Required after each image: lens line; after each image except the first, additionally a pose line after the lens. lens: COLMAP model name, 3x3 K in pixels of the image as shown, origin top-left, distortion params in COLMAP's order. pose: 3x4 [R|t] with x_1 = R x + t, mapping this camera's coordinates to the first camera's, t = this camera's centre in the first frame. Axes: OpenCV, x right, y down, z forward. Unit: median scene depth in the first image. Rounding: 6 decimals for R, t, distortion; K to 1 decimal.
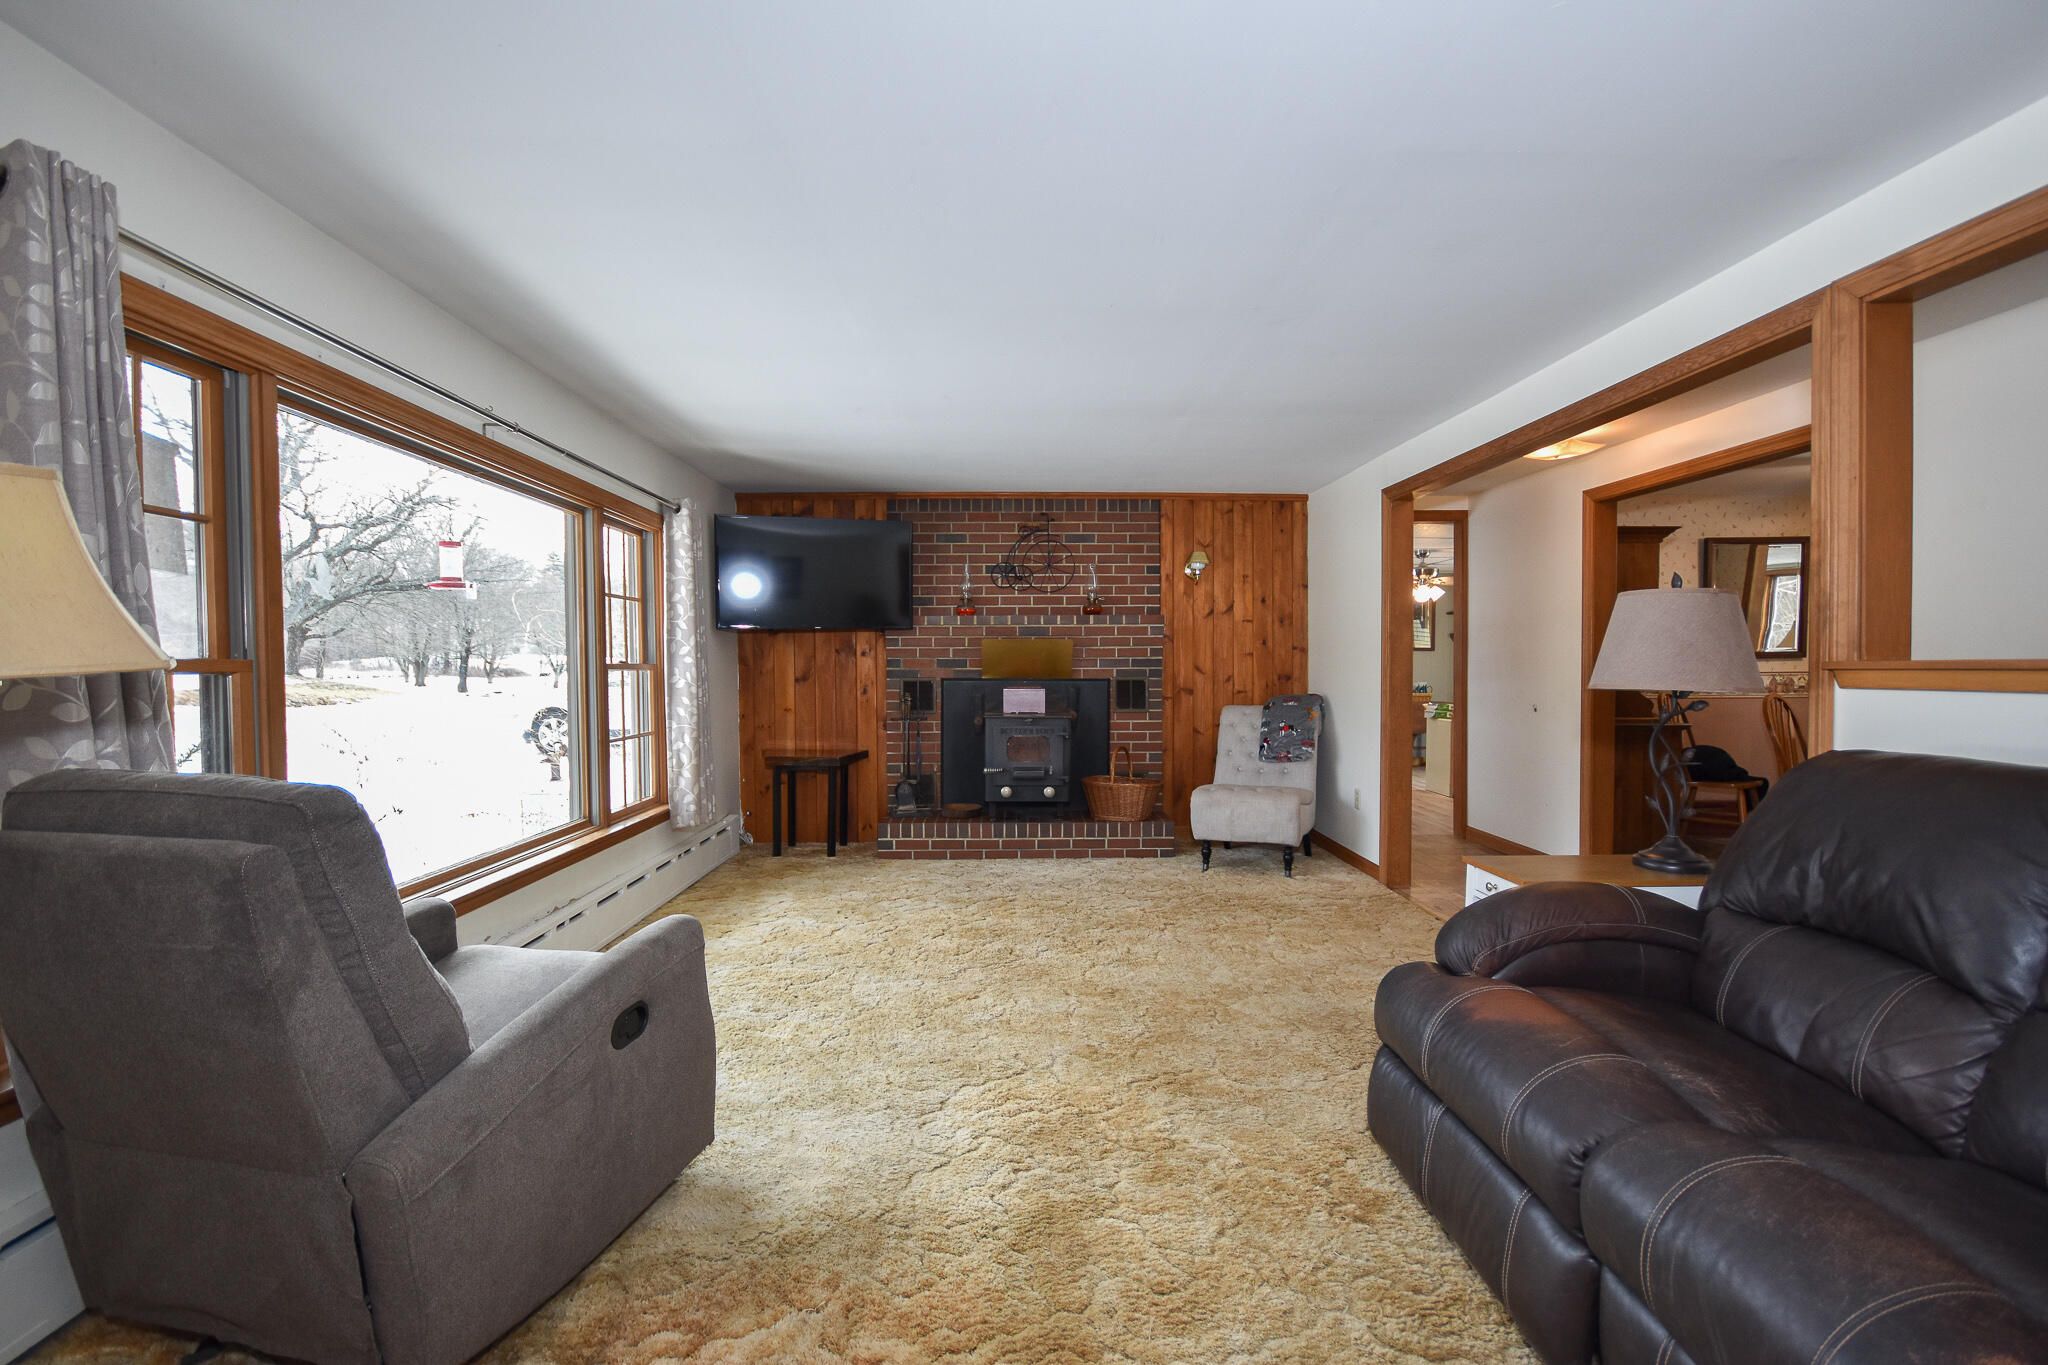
lens RADIAL K [[901.3, 0, 1028.5], [0, 901.3, 683.1], [0, 0, 1]] dist [-0.005850, -0.000102]
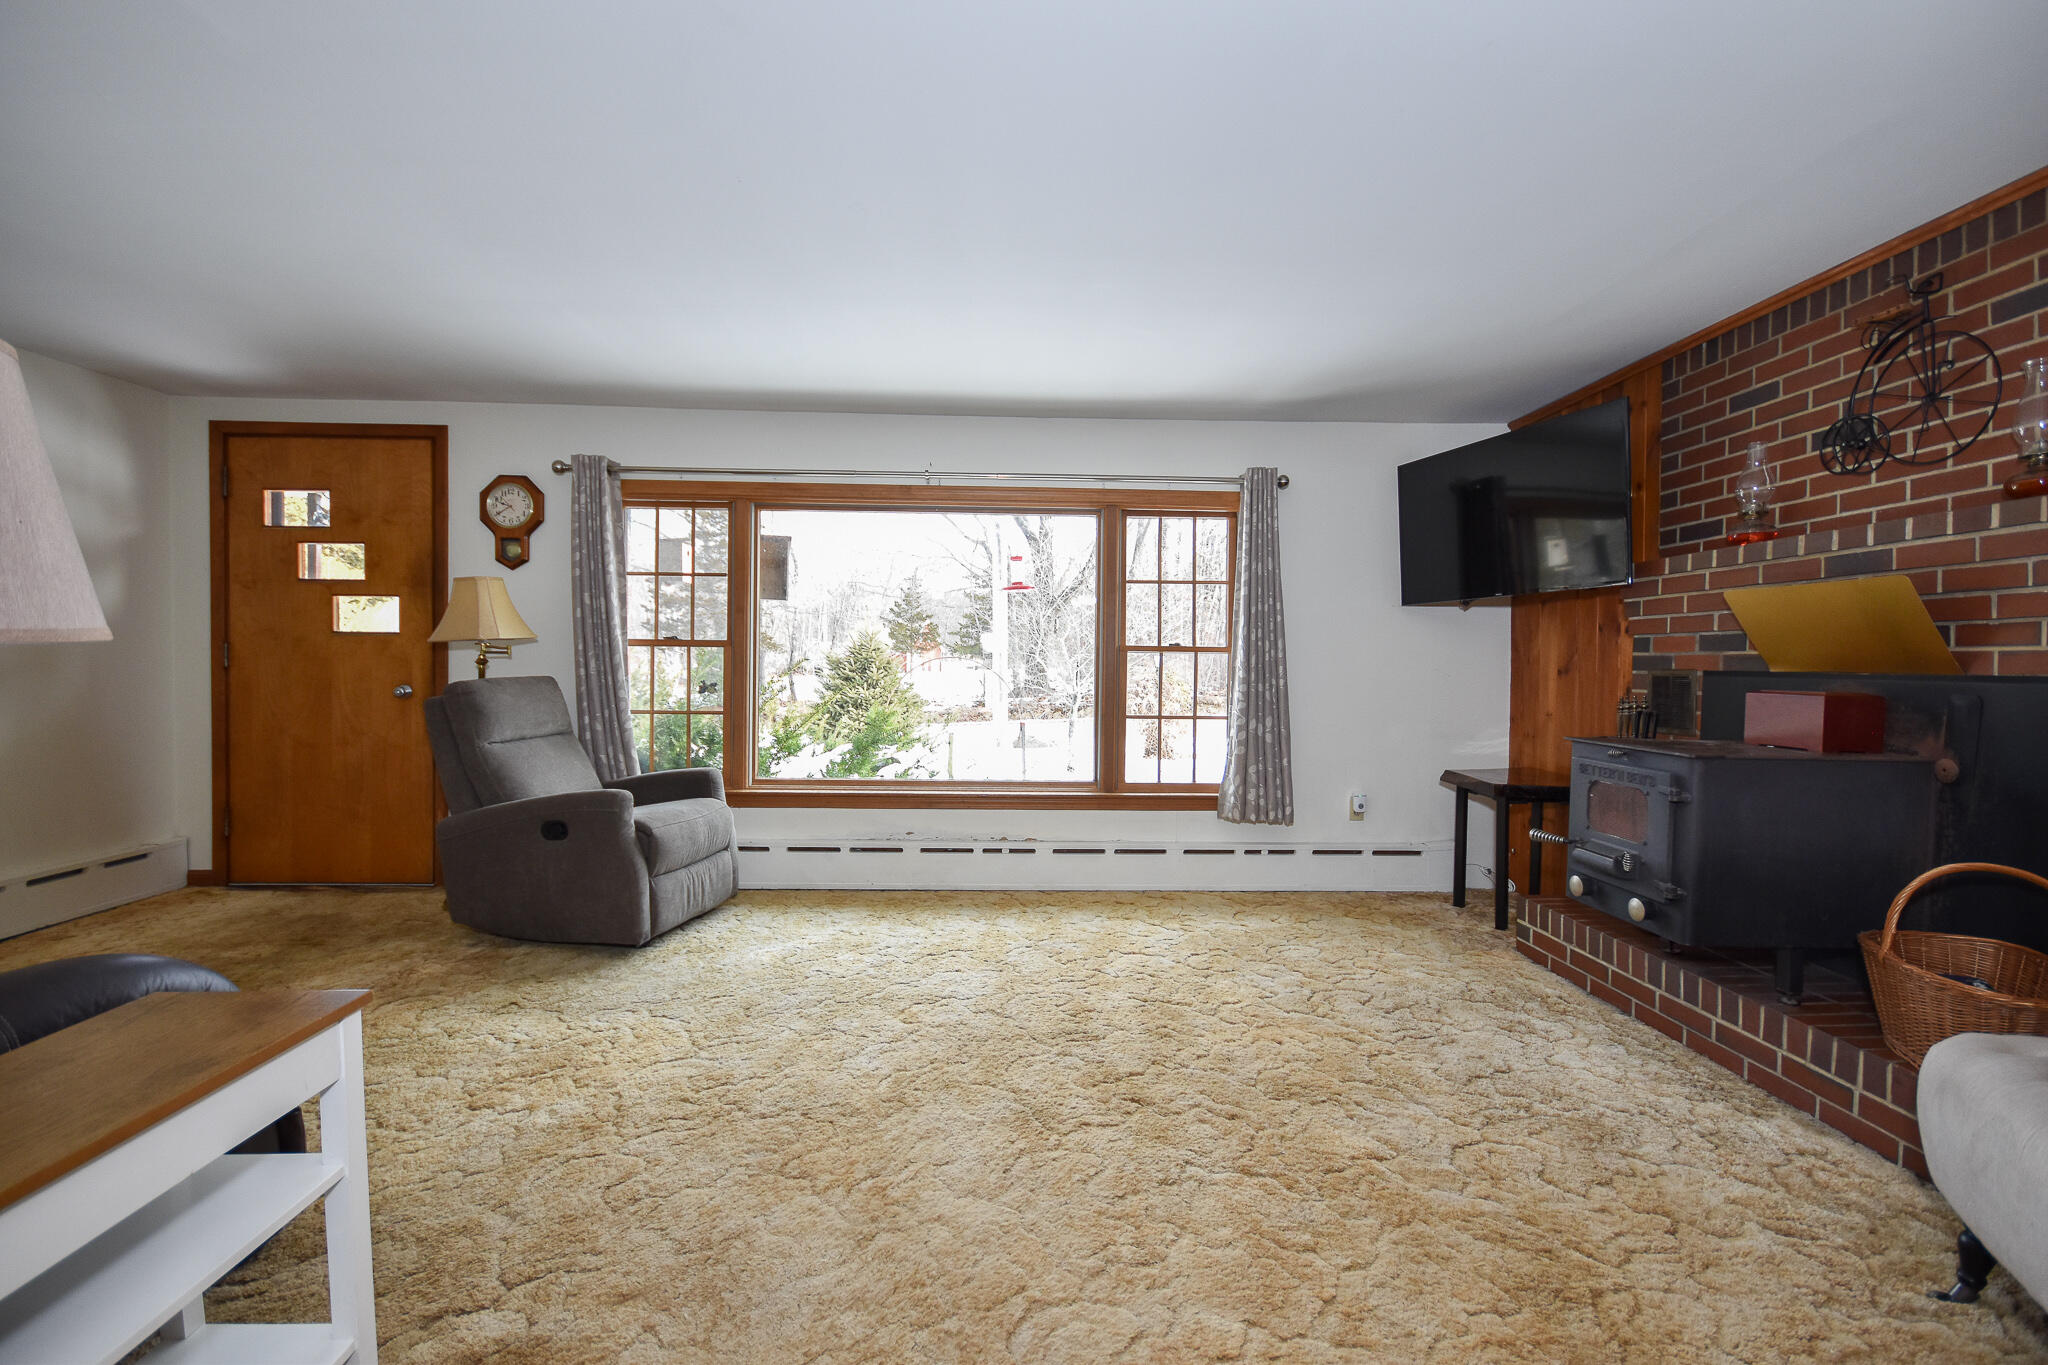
lens RADIAL K [[901.3, 0, 1028.5], [0, 901.3, 683.1], [0, 0, 1]] dist [-0.005850, -0.000102]
pose [[0.006526, 0.021848, -0.999740, 0.531289], [-0.030952, 0.999287, 0.021636, 0.003374], [0.999500, 0.030803, 0.007198, 0.738769]]
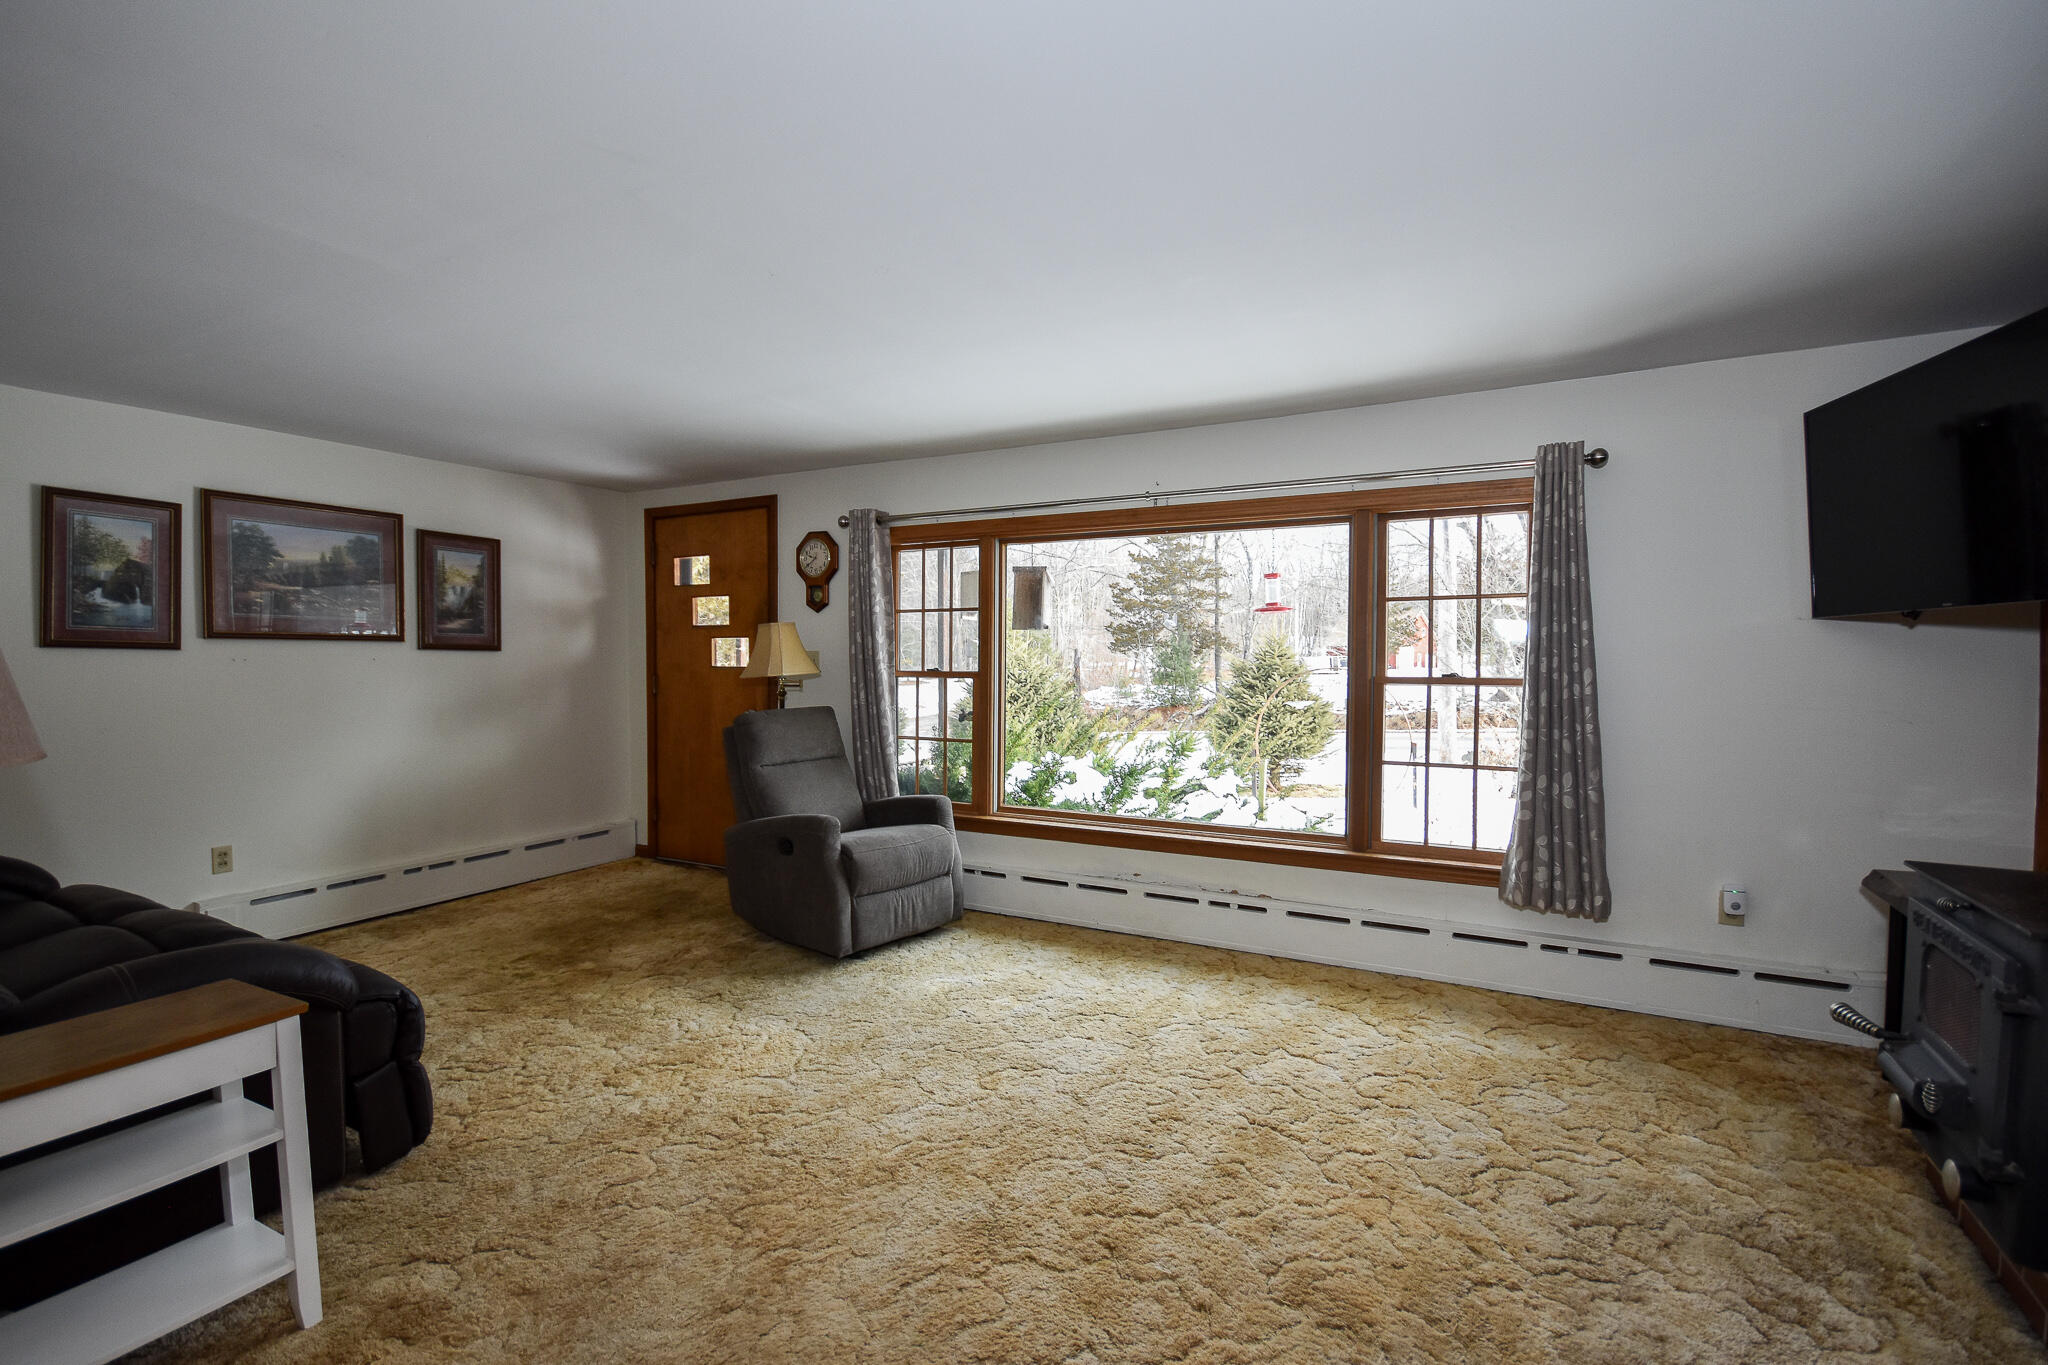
lens RADIAL K [[913.2, 0, 1024.0], [0, 913.2, 682.5], [0, 0, 1]] dist [0.001062, -0.006580]
pose [[-0.497864, 0.025032, -0.866894, 0.432957], [-0.017226, 0.999101, 0.038742, -0.038331], [0.867084, 0.034222, -0.496985, 0.966849]]
